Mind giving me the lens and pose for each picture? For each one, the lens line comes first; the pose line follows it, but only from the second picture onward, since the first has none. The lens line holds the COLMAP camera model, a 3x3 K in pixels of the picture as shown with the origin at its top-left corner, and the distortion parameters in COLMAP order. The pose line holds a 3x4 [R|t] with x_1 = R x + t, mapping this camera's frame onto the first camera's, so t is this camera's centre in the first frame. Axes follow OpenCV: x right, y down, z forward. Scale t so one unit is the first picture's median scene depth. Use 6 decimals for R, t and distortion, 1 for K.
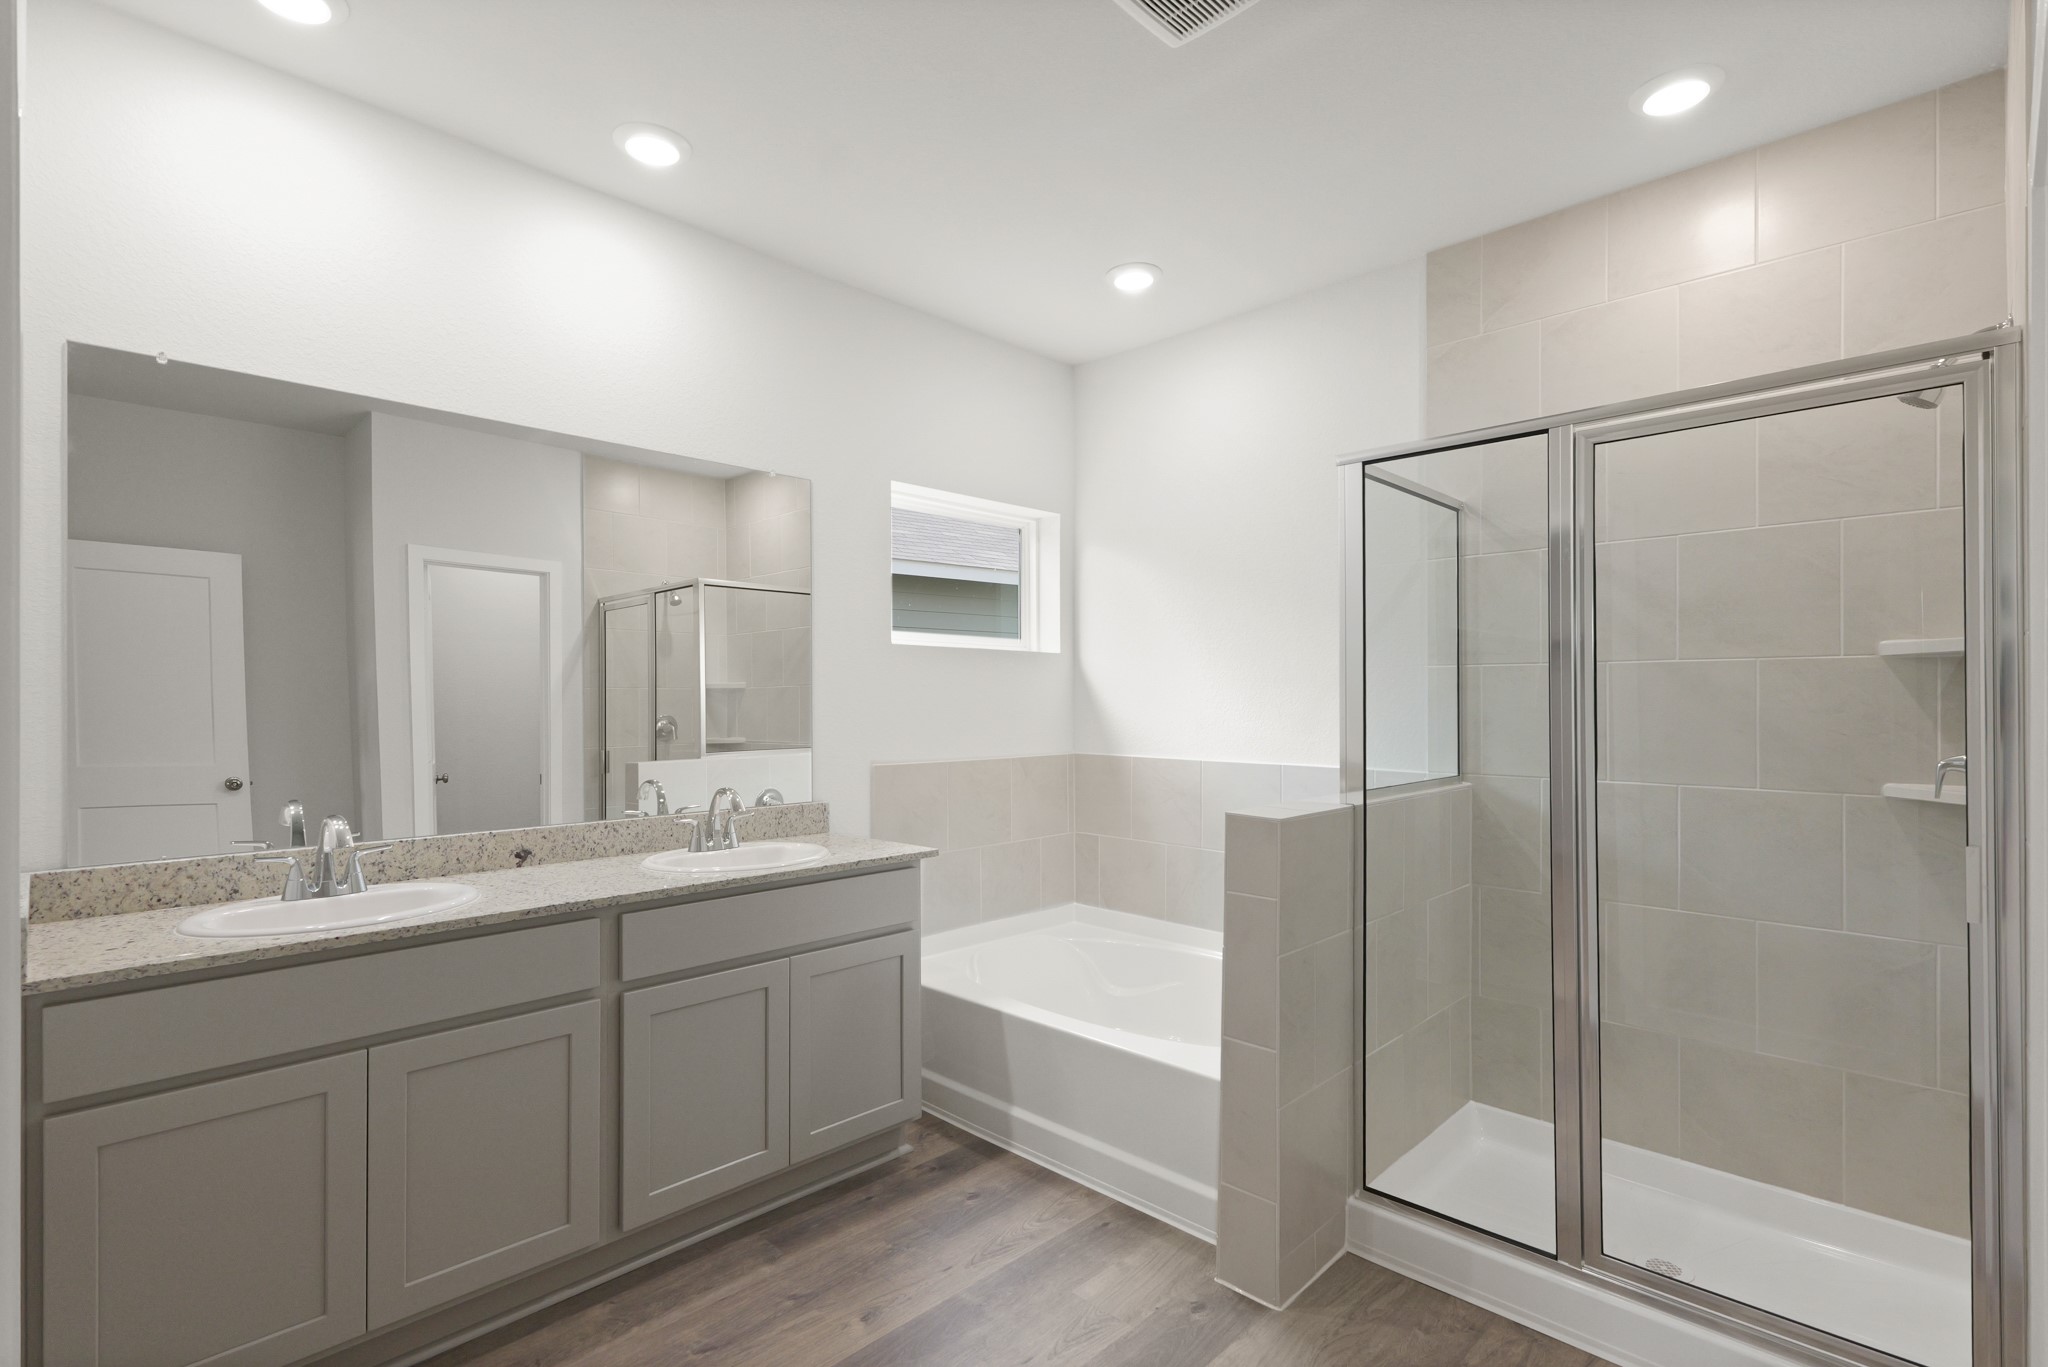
lens RADIAL K [[952.1, 0, 1030.6], [0, 952.1, 695.4], [0, 0, 1]] dist [0.001170, -0.000286]
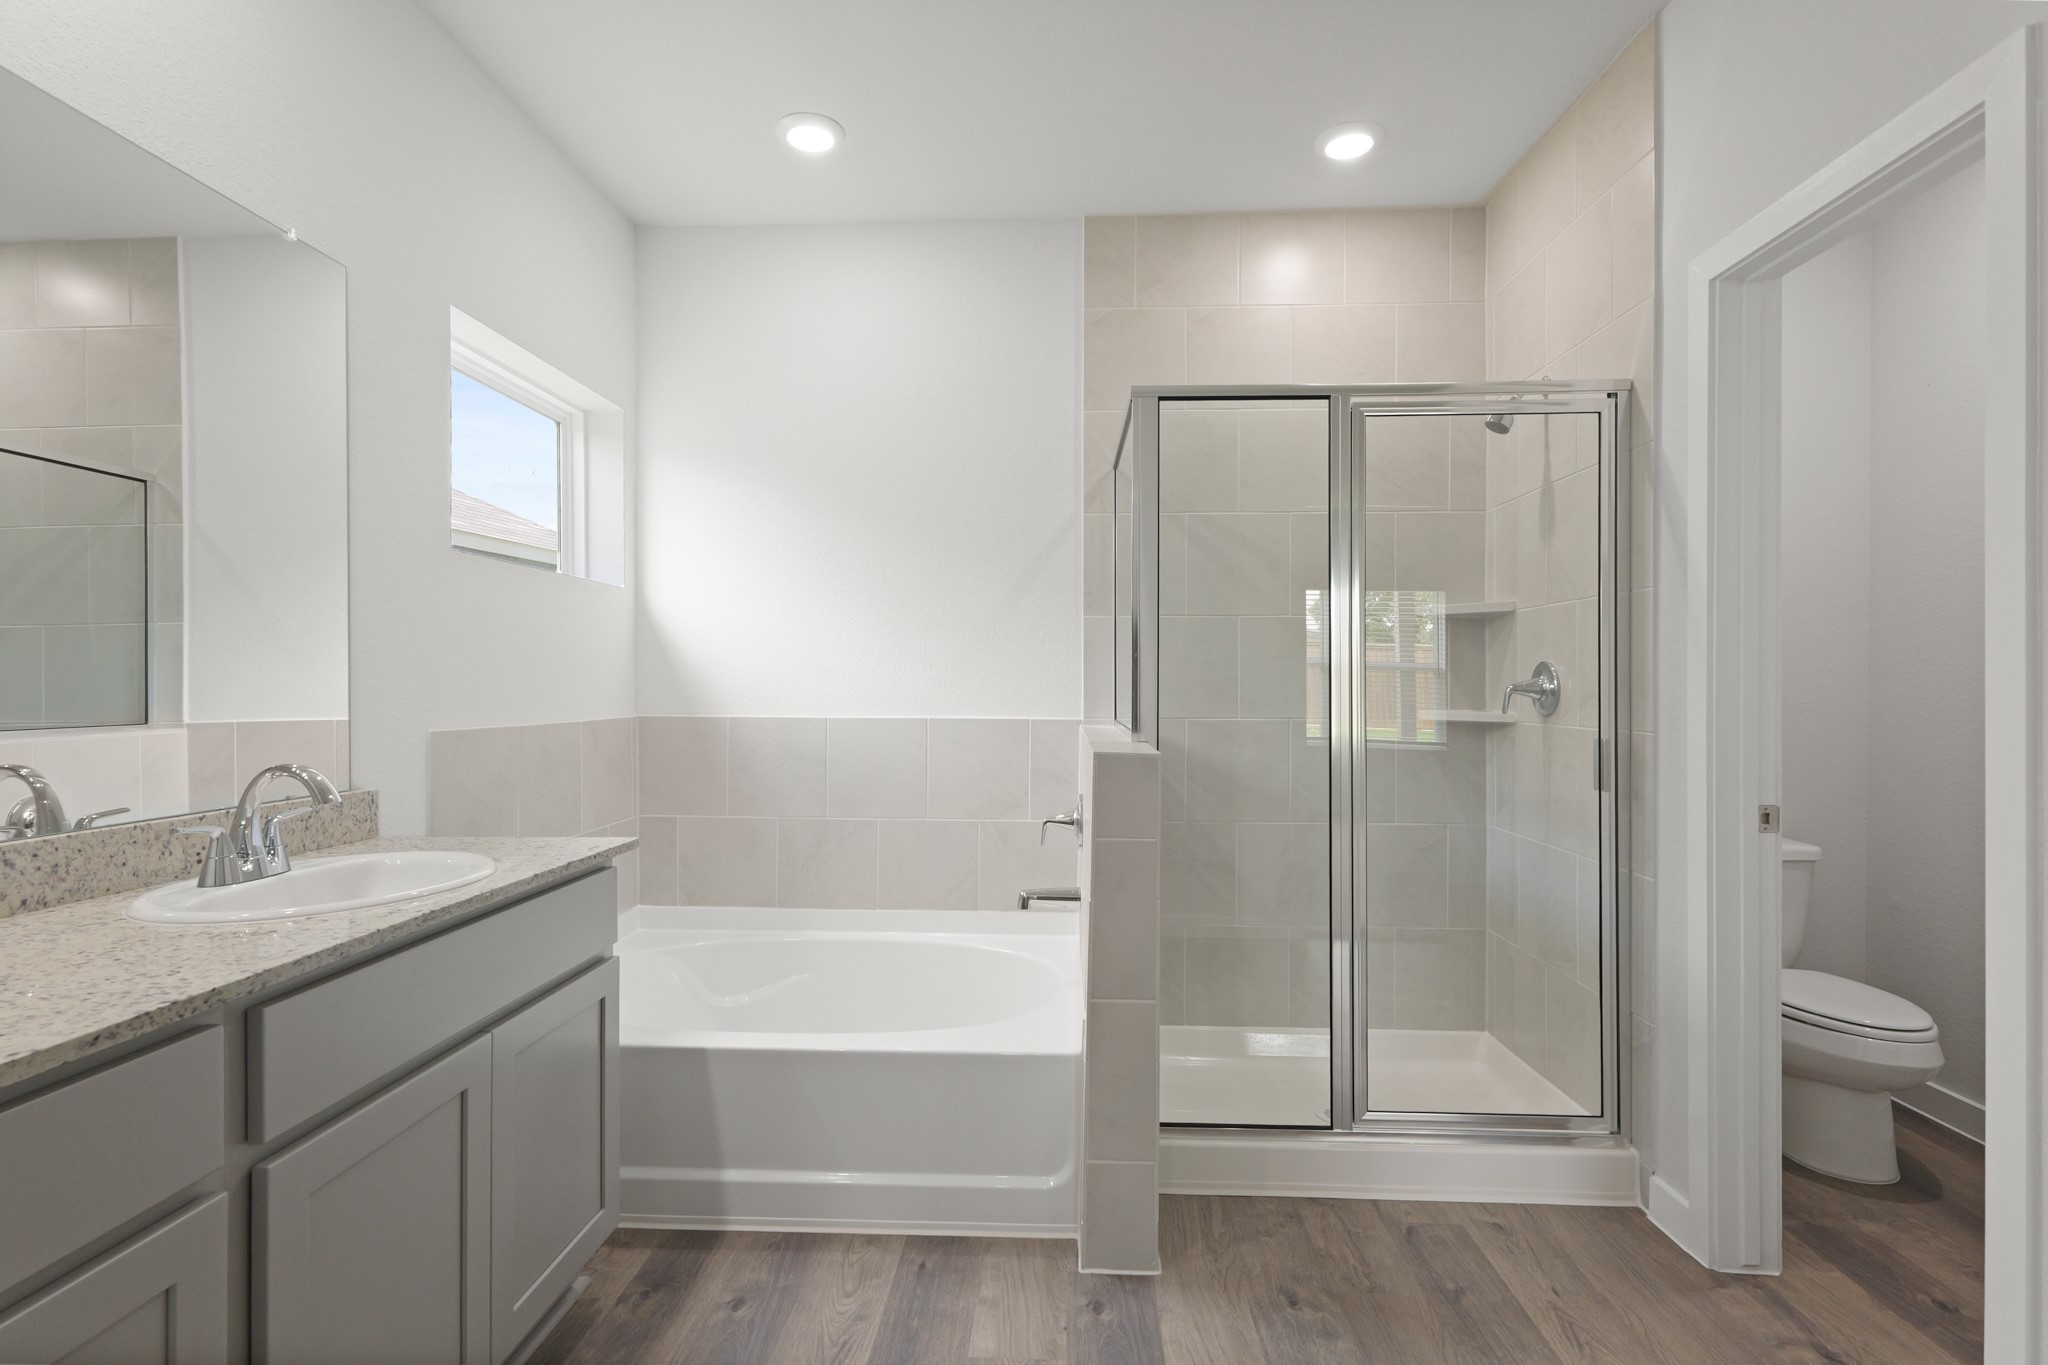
lens RADIAL K [[965.8, 0, 1035.9], [0, 965.8, 675.7], [0, 0, 1]] dist [0.001687, -0.000597]
pose [[0.753887, 0.005337, 0.656983, -0.361685], [-0.004321, 0.999986, -0.003165, 0.044574], [-0.656990, -0.000452, 0.753899, 0.280582]]
